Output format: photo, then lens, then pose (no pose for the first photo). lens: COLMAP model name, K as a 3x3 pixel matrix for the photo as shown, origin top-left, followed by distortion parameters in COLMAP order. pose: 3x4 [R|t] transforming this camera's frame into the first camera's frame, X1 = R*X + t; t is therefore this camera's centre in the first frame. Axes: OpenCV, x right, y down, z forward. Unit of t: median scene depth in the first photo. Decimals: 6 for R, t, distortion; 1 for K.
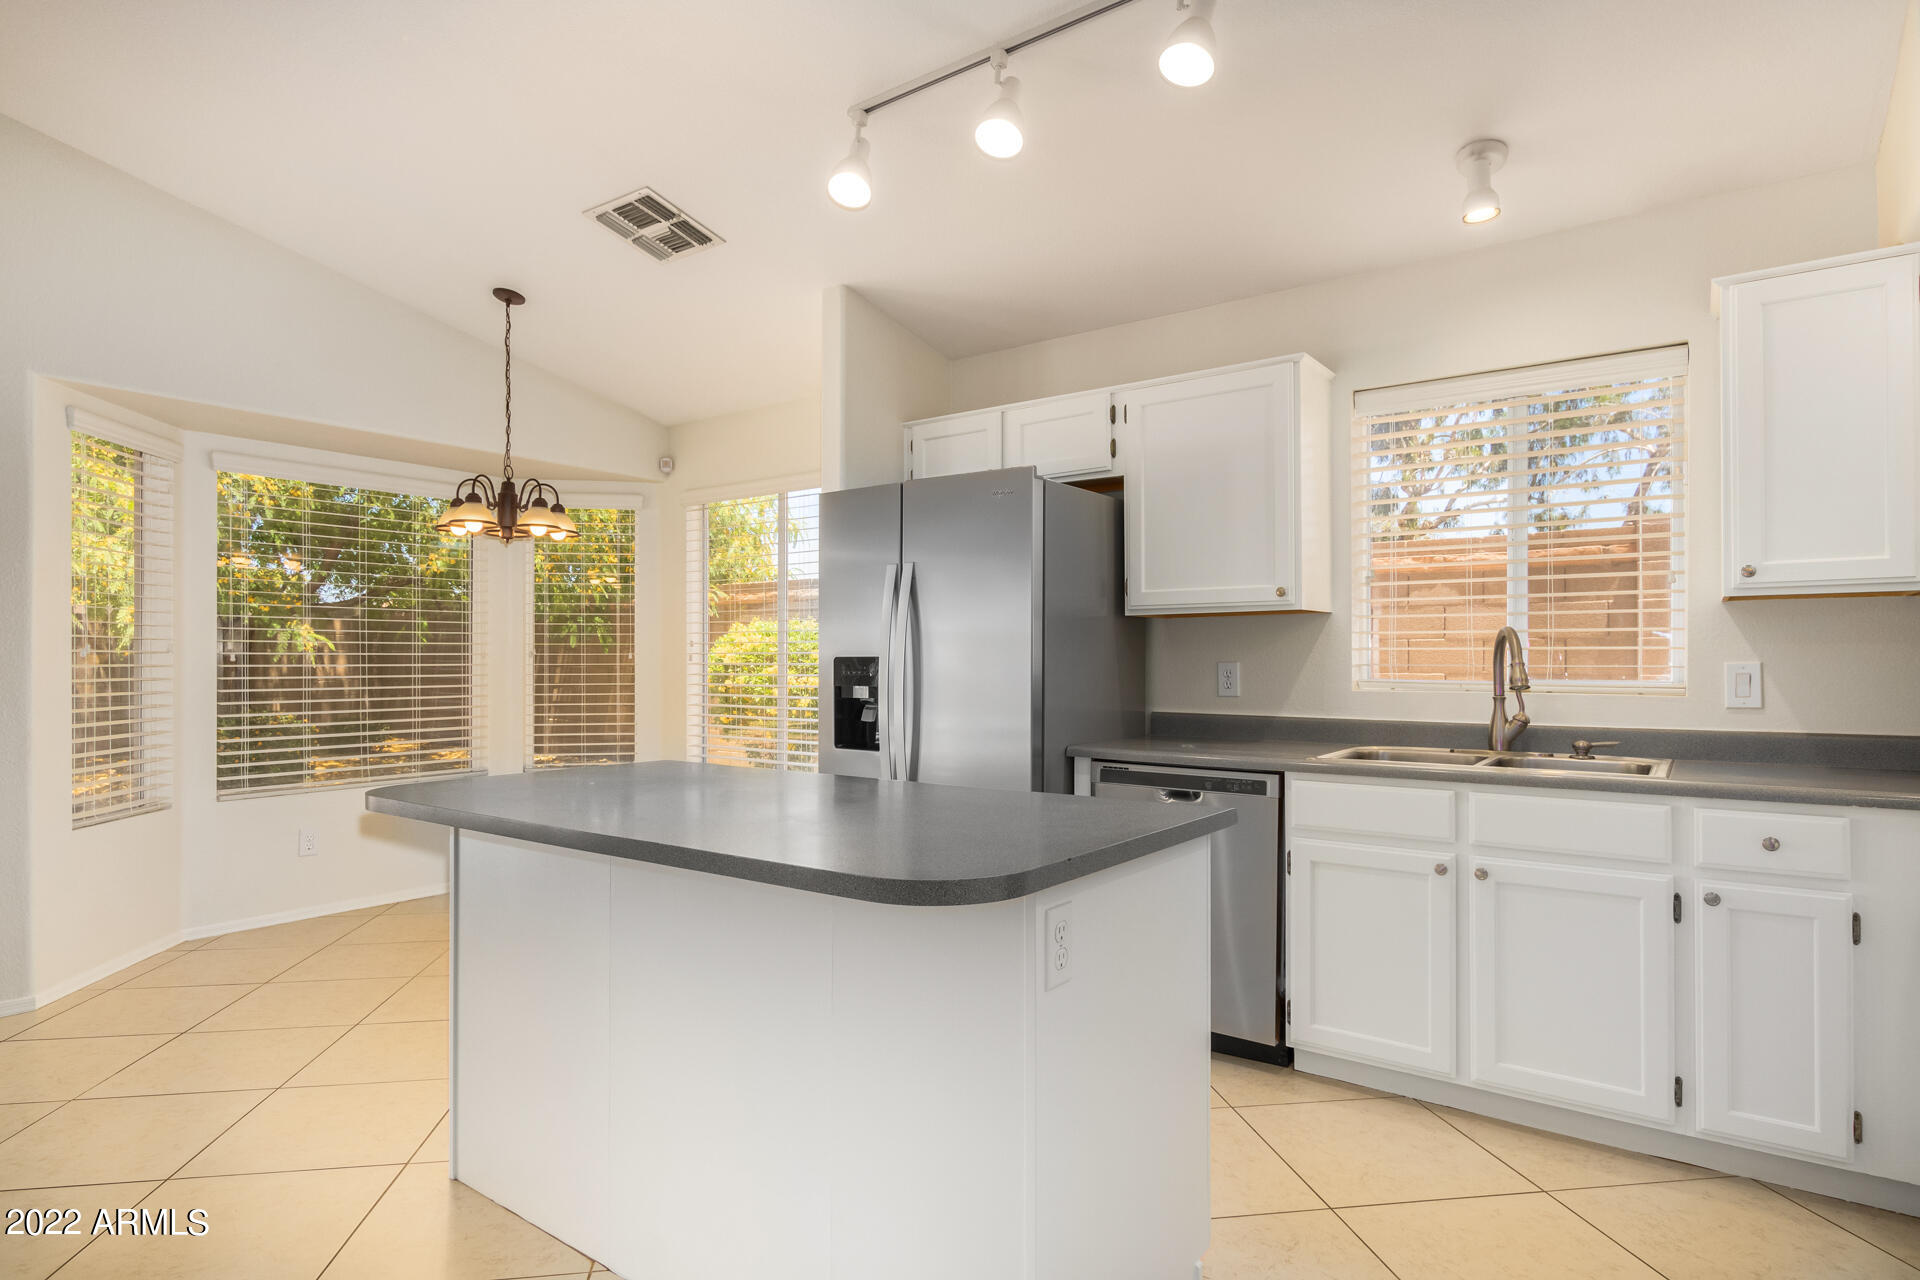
lens RADIAL K [[1026.5, 0, 958.8], [0, 1026.5, 654.6], [0, 0, 1]] dist [-0.004576, 0.015728]
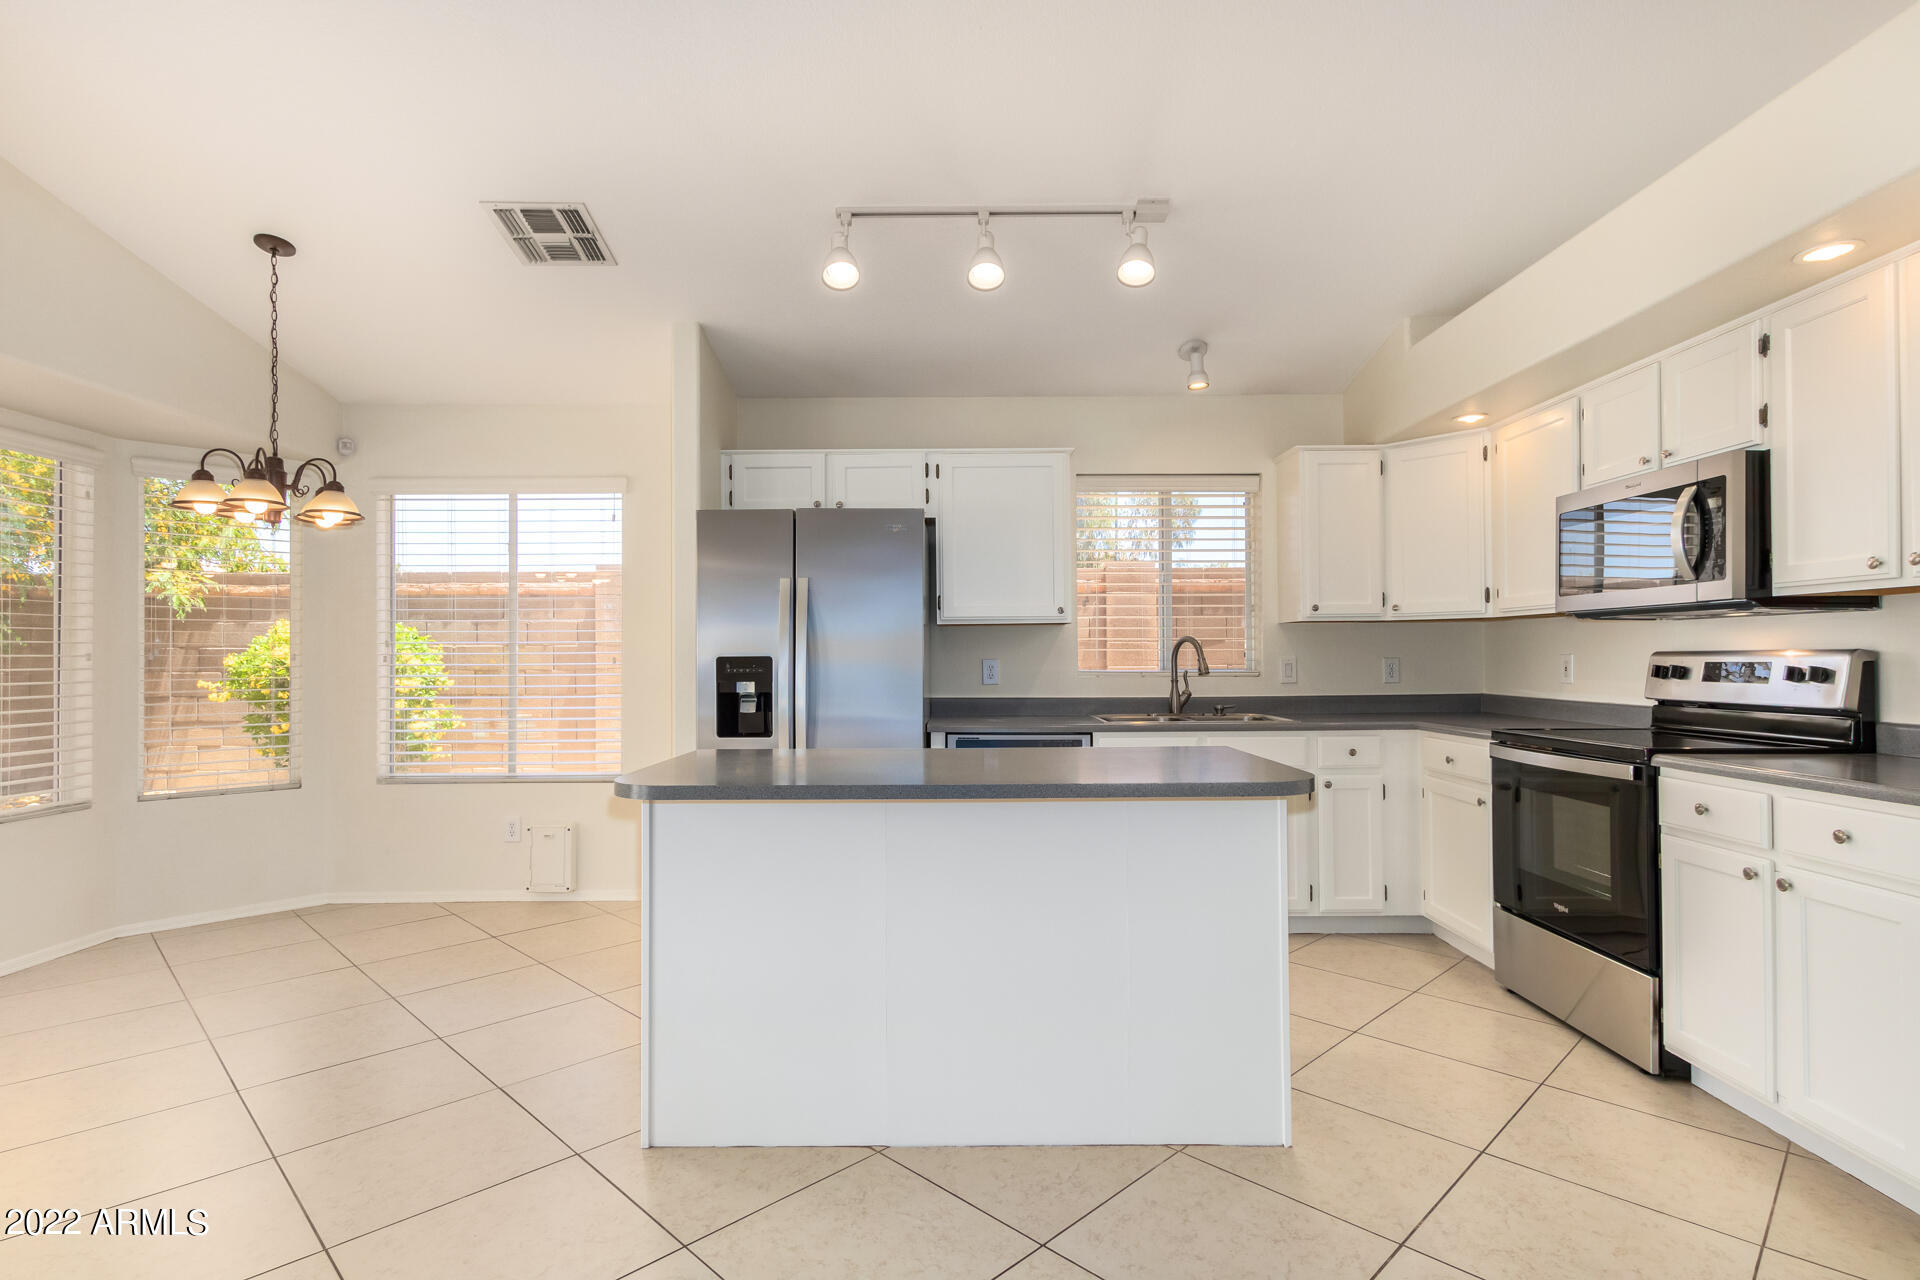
lens RADIAL K [[942.9, 0, 956.0], [0, 942.9, 645.9], [0, 0, 1]] dist [0.013975, -0.000269]
pose [[0.807663, 0.003382, 0.589635, -0.570234], [0.002124, 0.999960, -0.008645, 0.000178], [-0.589641, 0.008235, 0.807624, 0.010370]]
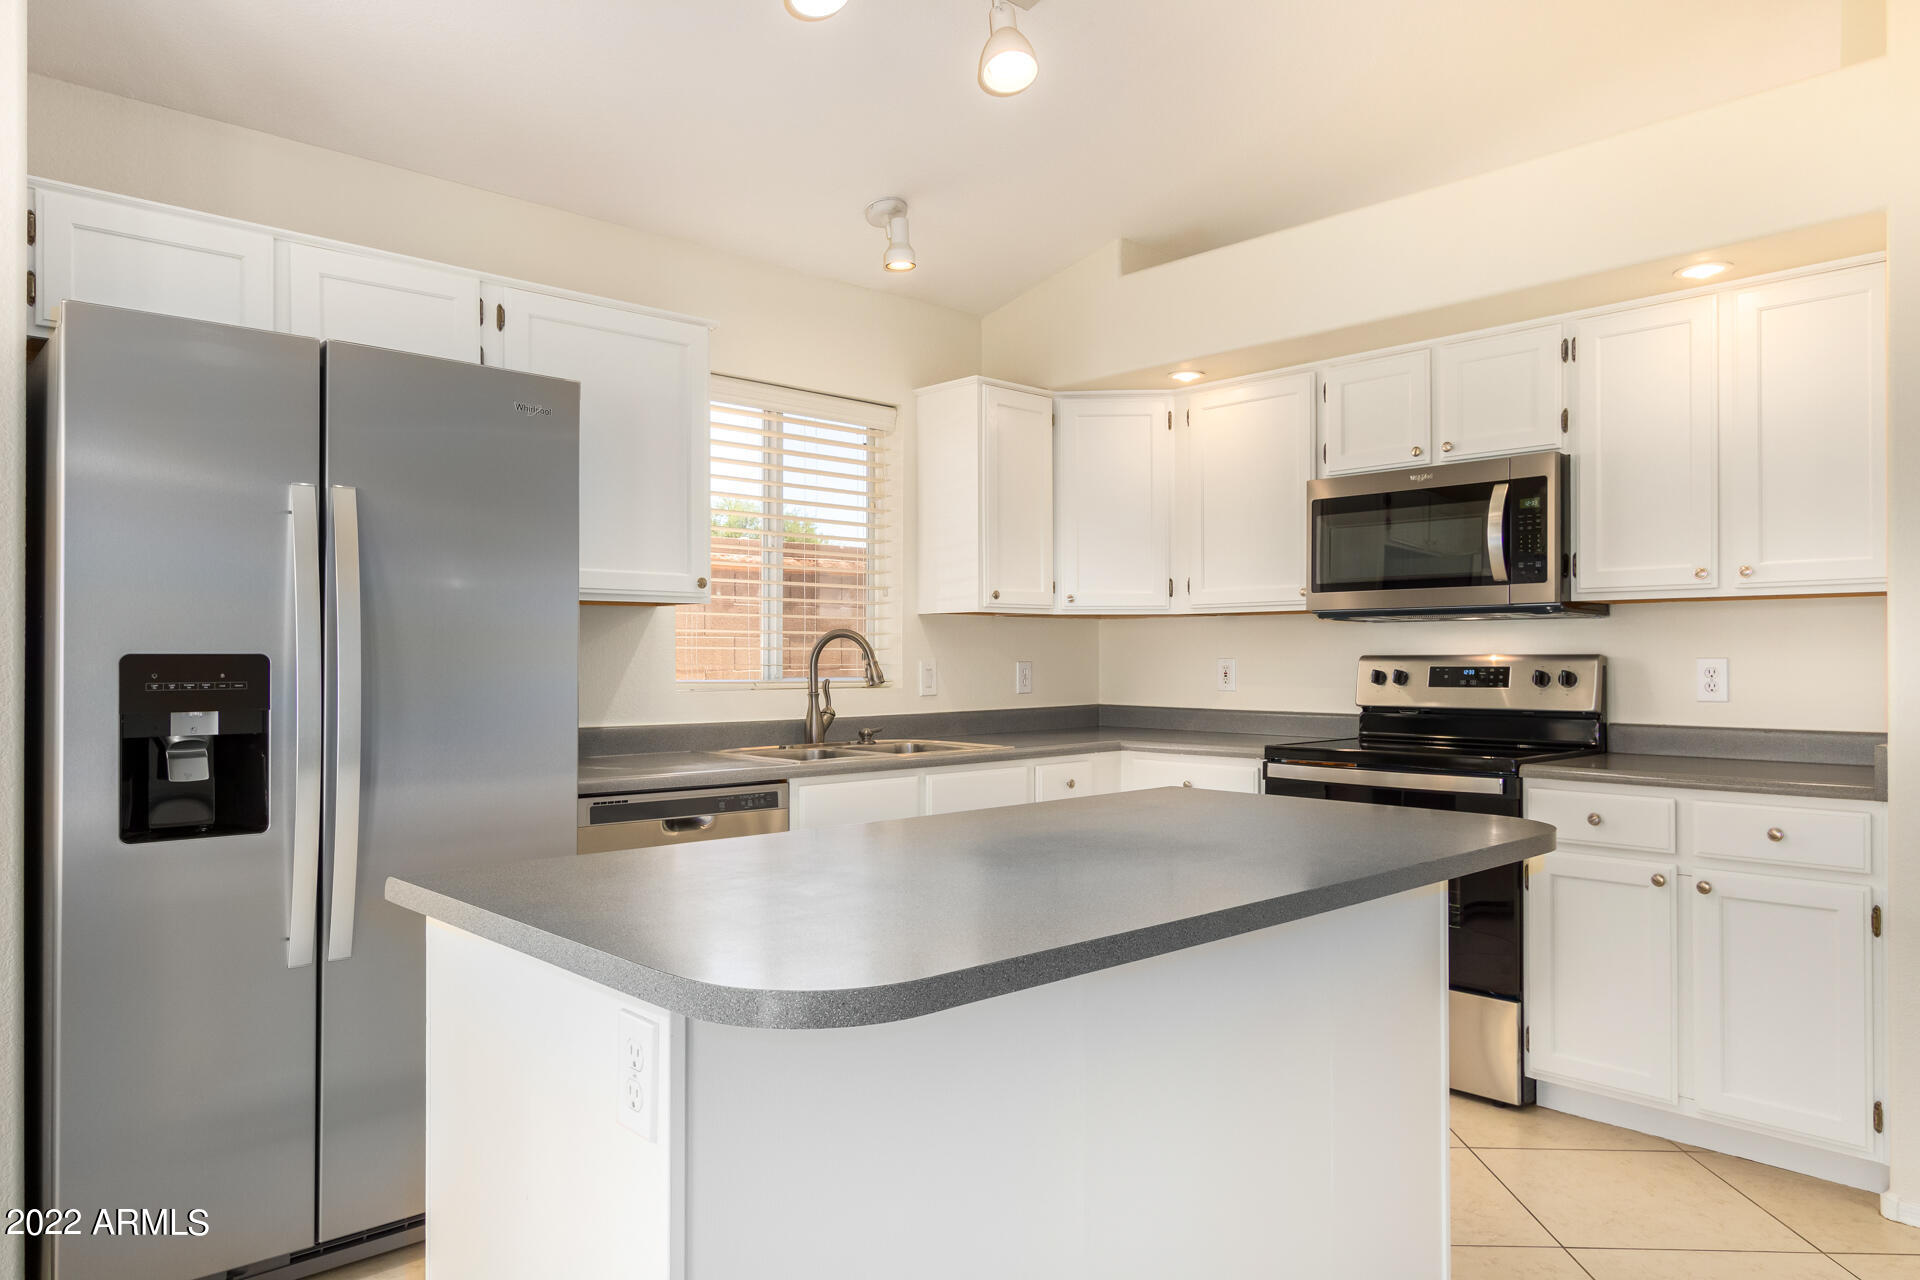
lens RADIAL K [[1247.7, 0, 955.6], [0, 1247.7, 650.3], [0, 0, 1]] dist [-0.000460, 0.000805]
pose [[0.192045, 0.005694, 0.981370, -0.676556], [-0.004562, 0.999978, -0.004909, 0.001630], [-0.981375, -0.003535, 0.192067, 0.555735]]
